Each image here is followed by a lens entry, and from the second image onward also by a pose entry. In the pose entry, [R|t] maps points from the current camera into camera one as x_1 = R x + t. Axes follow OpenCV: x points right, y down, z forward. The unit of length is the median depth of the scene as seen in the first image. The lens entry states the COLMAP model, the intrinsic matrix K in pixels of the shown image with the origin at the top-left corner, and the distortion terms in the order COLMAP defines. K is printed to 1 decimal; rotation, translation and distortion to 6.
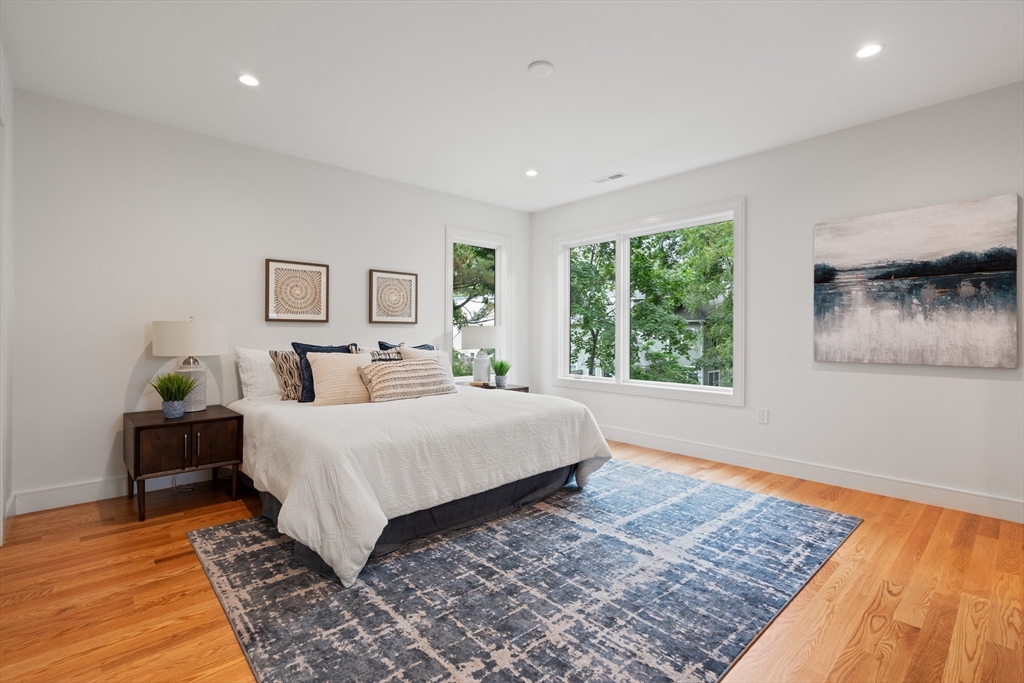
lens RADIAL K [[469.6, 0, 513.9], [0, 469.6, 334.7], [0, 0, 1]] dist [-0.007328, 0.002973]
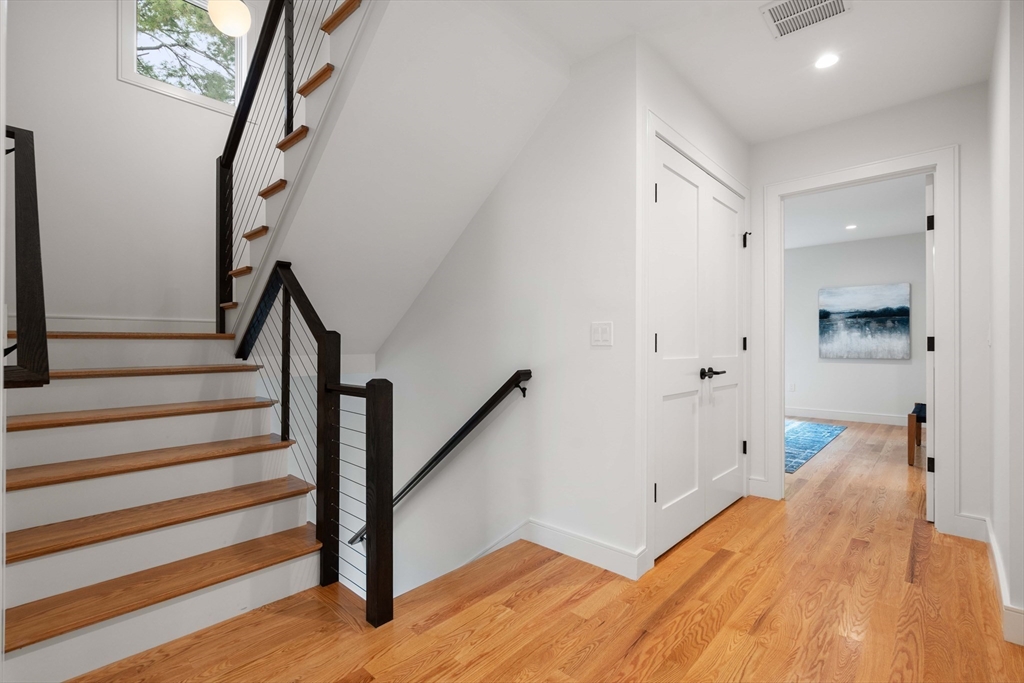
lens RADIAL K [[469.6, 0, 513.5], [0, 469.6, 342.7], [0, 0, 1]] dist [-0.007328, 0.002973]
pose [[0.995509, -0.004895, 0.094542, -0.949947], [0.005010, 0.999987, -0.000988, -0.014106], [-0.094536, 0.001457, 0.995520, -0.972567]]
